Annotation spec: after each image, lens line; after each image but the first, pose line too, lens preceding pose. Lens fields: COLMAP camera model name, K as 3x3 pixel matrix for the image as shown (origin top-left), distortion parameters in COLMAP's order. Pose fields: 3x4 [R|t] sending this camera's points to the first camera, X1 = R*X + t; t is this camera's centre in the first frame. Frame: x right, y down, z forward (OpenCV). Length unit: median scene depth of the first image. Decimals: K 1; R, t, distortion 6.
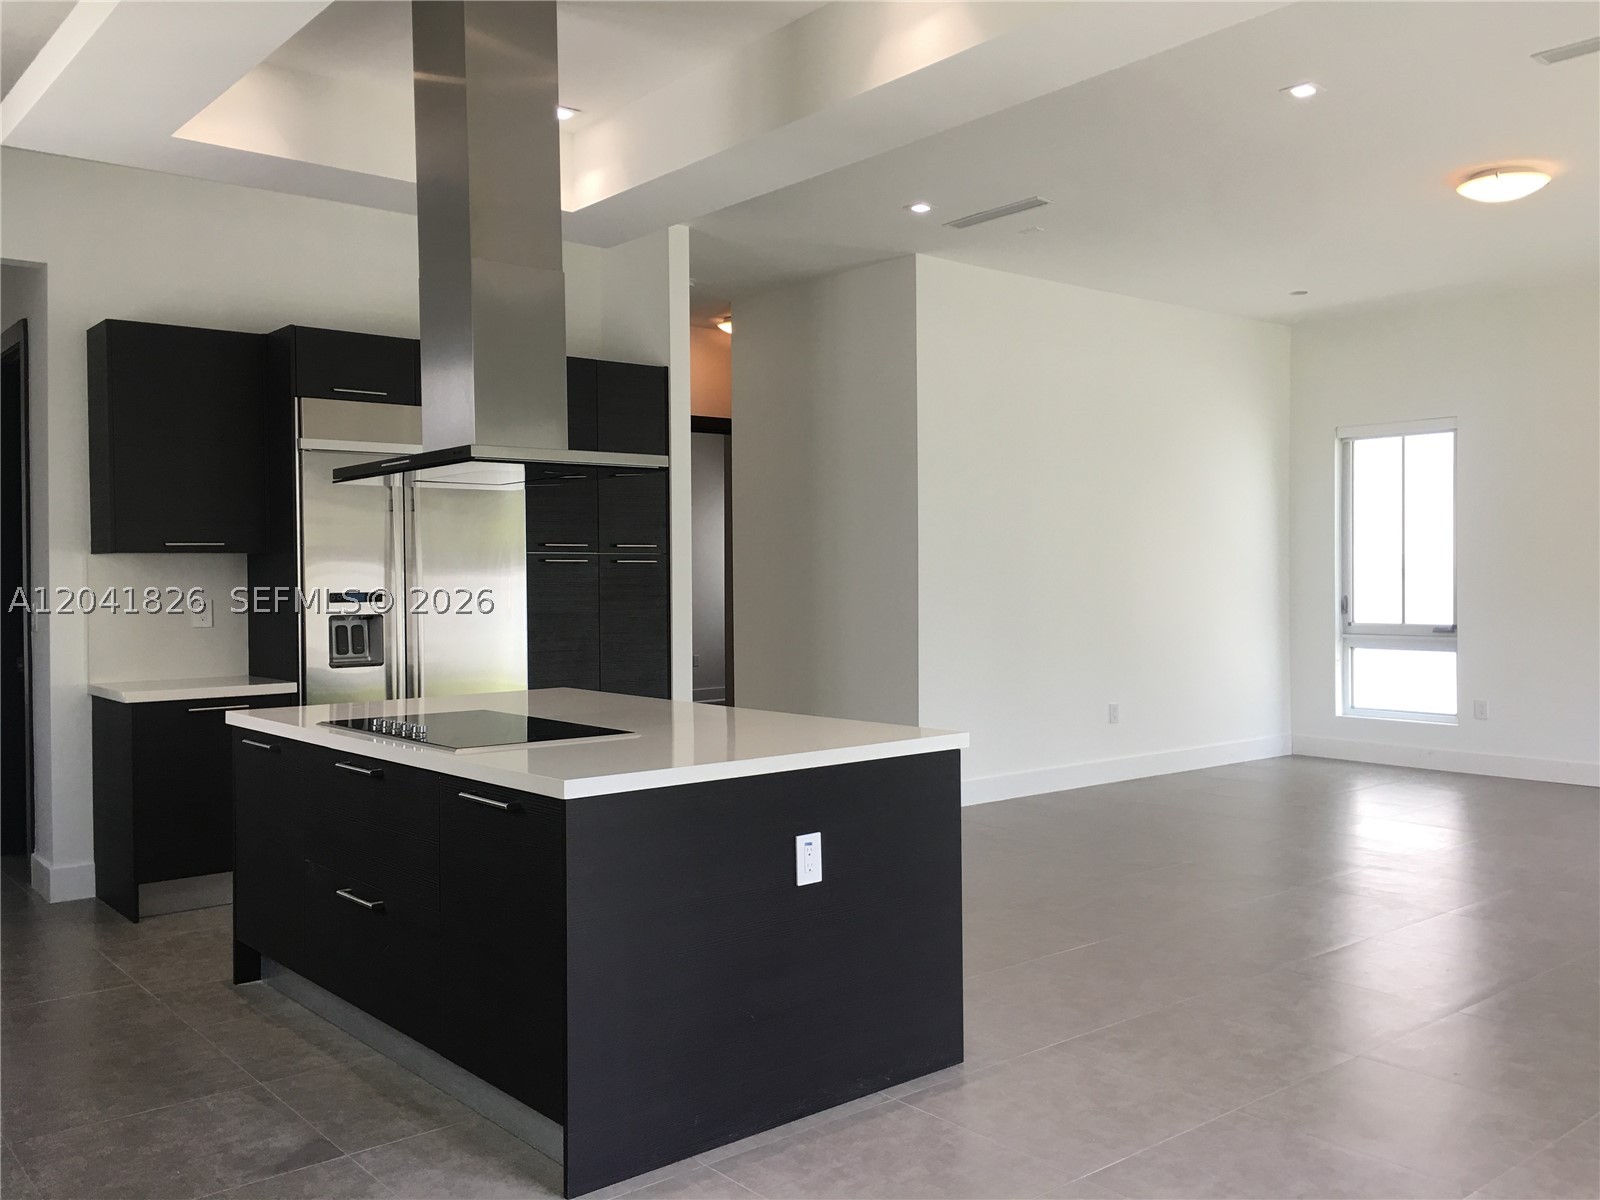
lens RADIAL K [[1379.9, 0, 797.4], [0, 1379.9, 606.4], [0, 0, 1]] dist [0.042157, -0.027483]
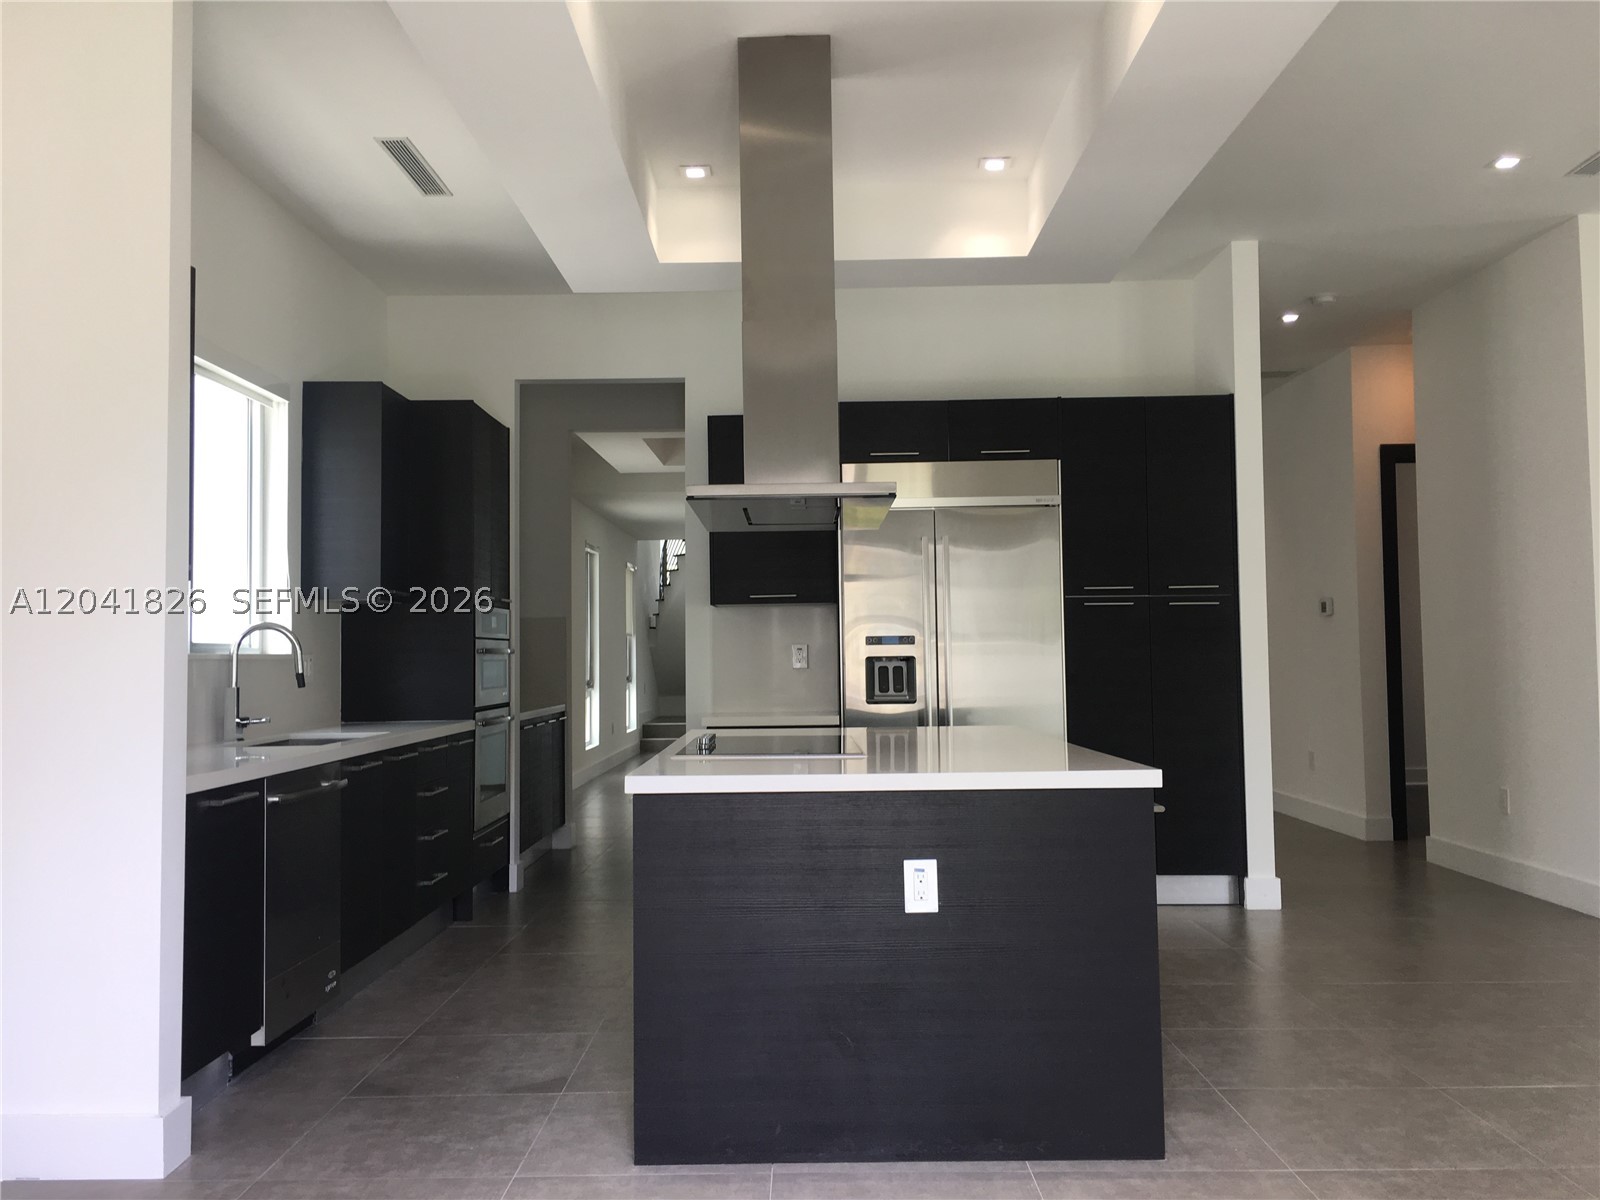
lens RADIAL K [[1379.9, 0, 793.5], [0, 1379.9, 605.6], [0, 0, 1]] dist [0.042157, -0.027483]
pose [[0.757403, -0.027631, -0.652363, 0.339824], [-0.007695, 0.998657, -0.051233, 0.022834], [0.652903, 0.043824, 0.756173, 0.125058]]
